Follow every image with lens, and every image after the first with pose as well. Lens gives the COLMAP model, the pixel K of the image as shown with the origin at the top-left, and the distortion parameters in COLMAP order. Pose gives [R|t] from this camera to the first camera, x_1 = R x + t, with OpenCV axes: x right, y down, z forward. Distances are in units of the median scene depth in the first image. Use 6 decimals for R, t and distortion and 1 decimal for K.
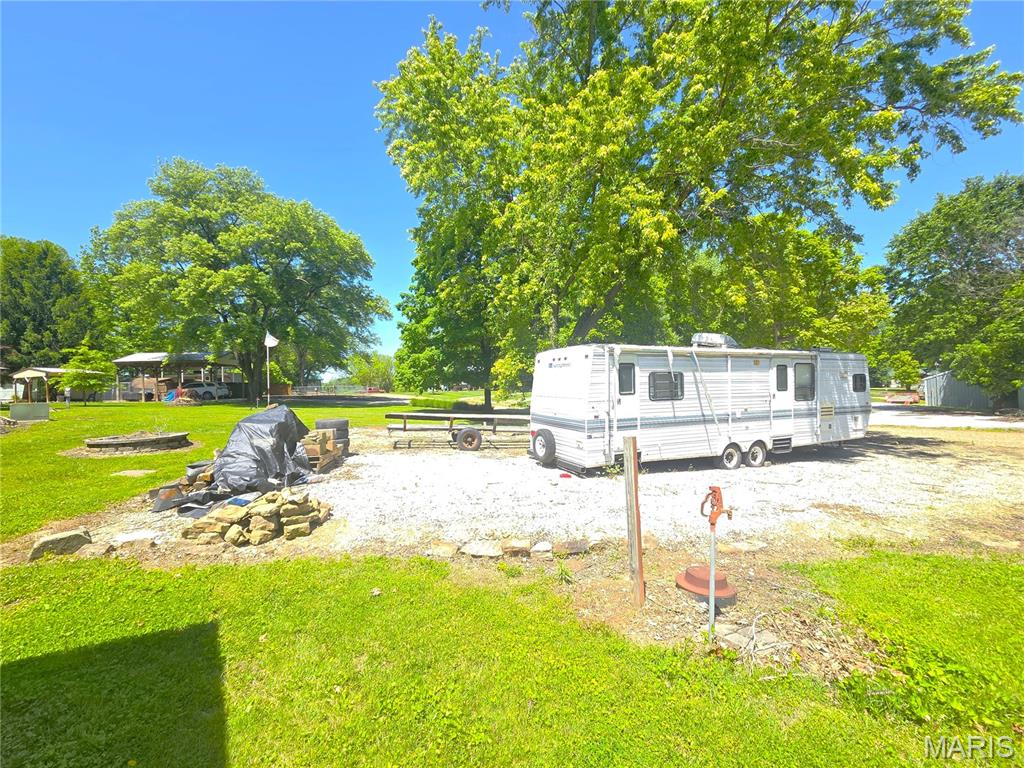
lens RADIAL K [[417.7, 0, 514.2], [0, 417.7, 384.5], [0, 0, 1]] dist [0.003823, -0.000709]
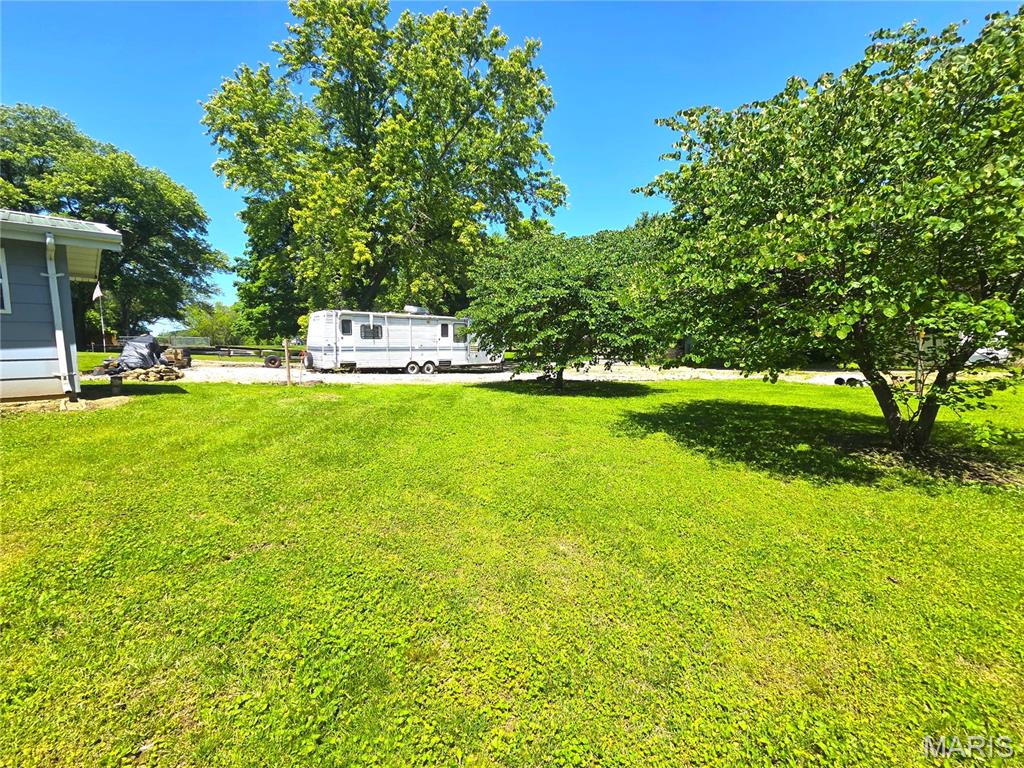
lens RADIAL K [[417.7, 0, 513.7], [0, 417.7, 383.9], [0, 0, 1]] dist [0.003823, -0.000709]
pose [[0.959522, -0.007286, 0.281541, 0.206665], [-0.019050, 0.995697, 0.090691, 0.026985], [-0.280990, -0.092383, 0.955254, -0.540360]]
